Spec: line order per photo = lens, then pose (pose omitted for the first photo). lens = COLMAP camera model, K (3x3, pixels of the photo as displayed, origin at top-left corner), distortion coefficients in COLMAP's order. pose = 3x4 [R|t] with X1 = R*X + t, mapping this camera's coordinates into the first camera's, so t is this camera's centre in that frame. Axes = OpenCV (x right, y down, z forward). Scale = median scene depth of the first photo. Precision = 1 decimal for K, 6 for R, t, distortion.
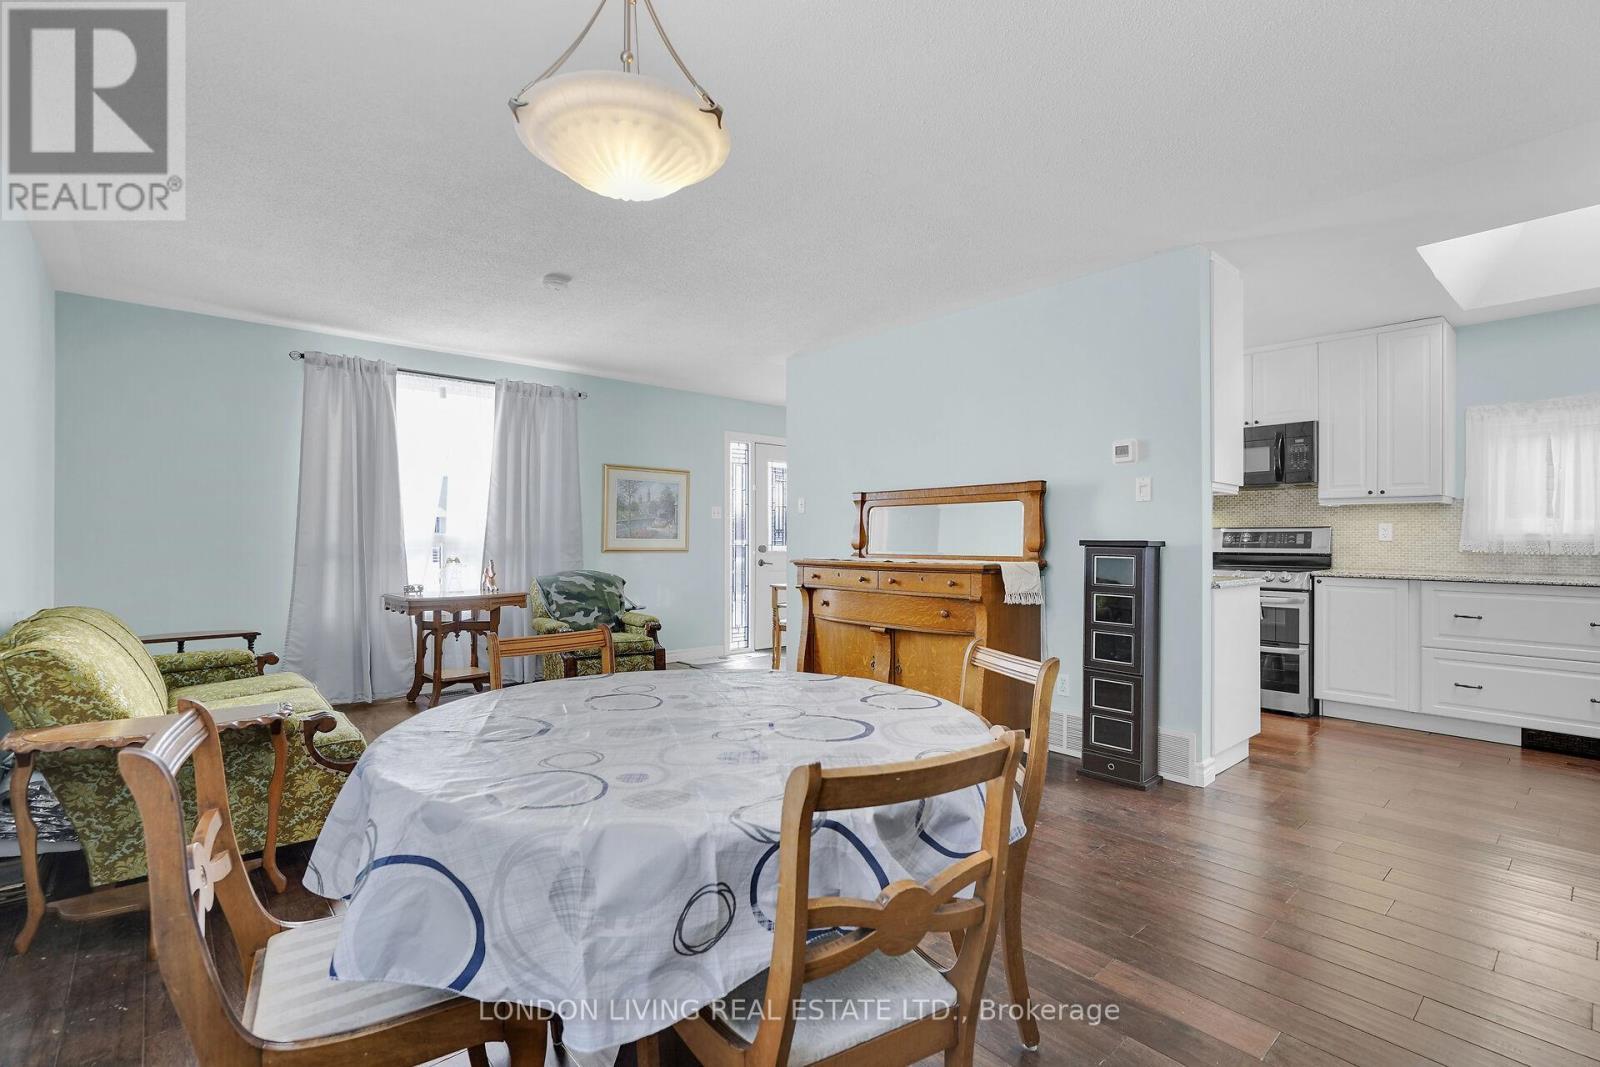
lens RADIAL K [[732.6, 0, 795.2], [0, 732.6, 536.5], [0, 0, 1]] dist [-0.000886, 0.000362]
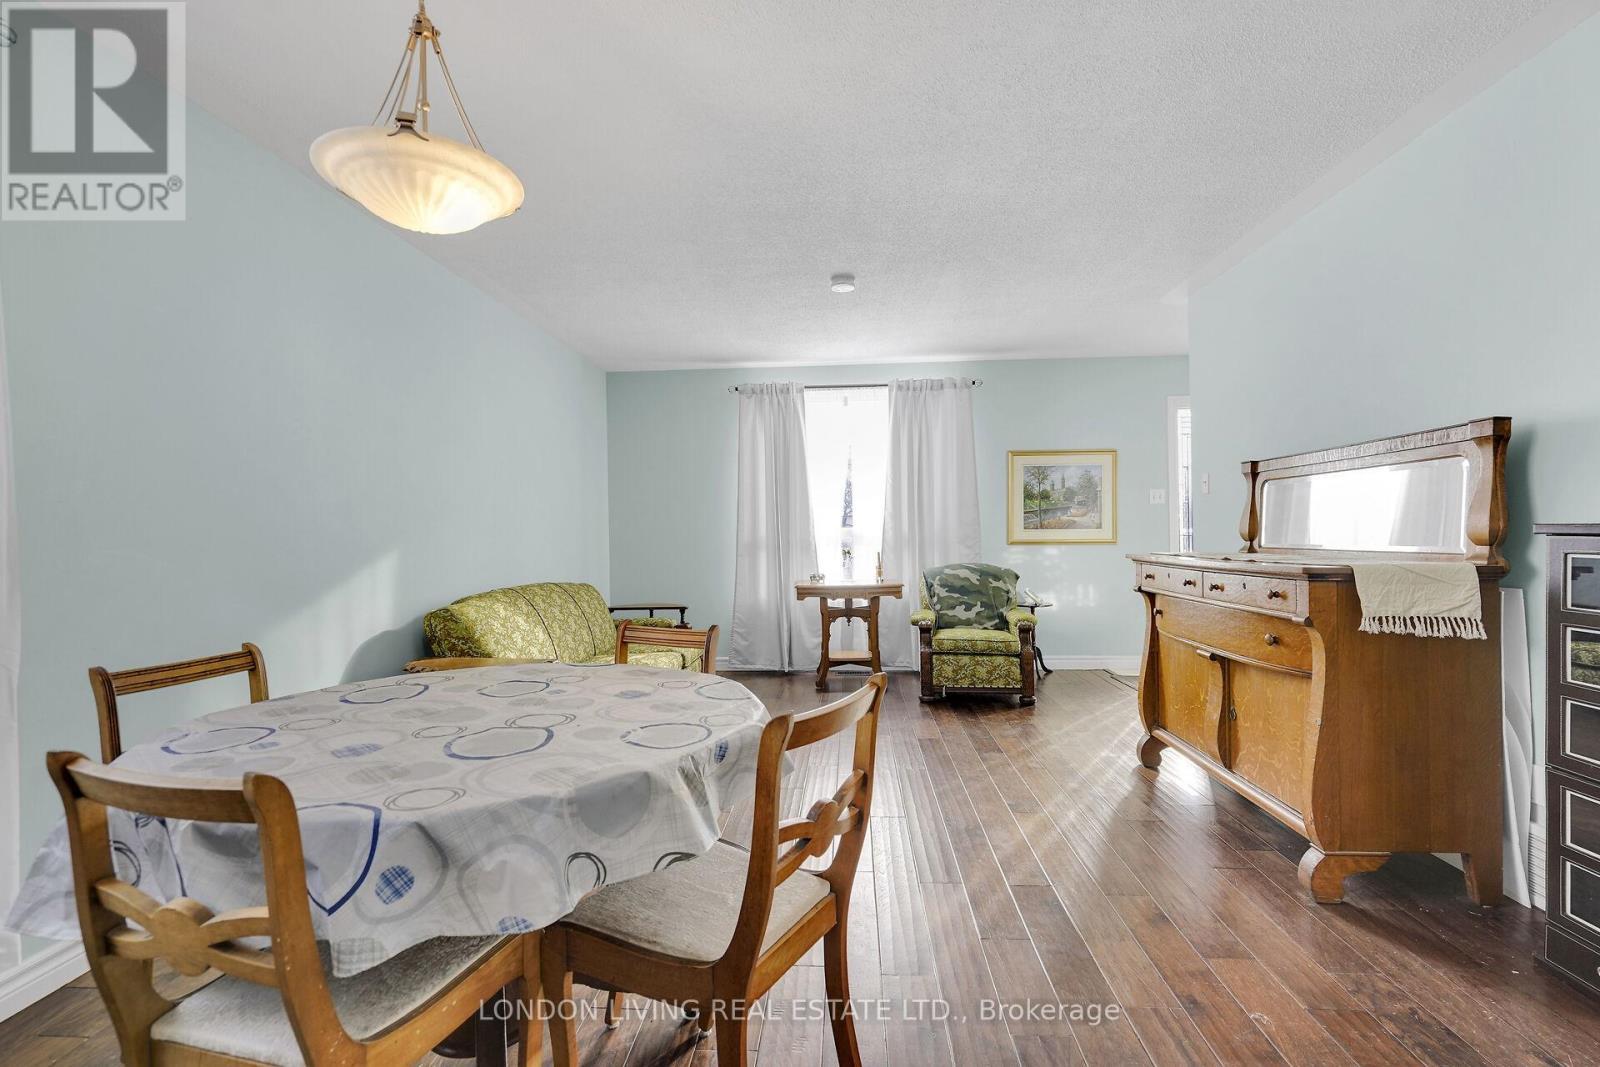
lens RADIAL K [[732.6, 0, 795.2], [0, 732.6, 536.5], [0, 0, 1]] dist [-0.000886, 0.000362]
pose [[0.704064, -0.009088, -0.710078, 0.264447], [0.018848, 0.999805, 0.005892, 0.000525], [0.709886, -0.017532, 0.704098, 0.169308]]
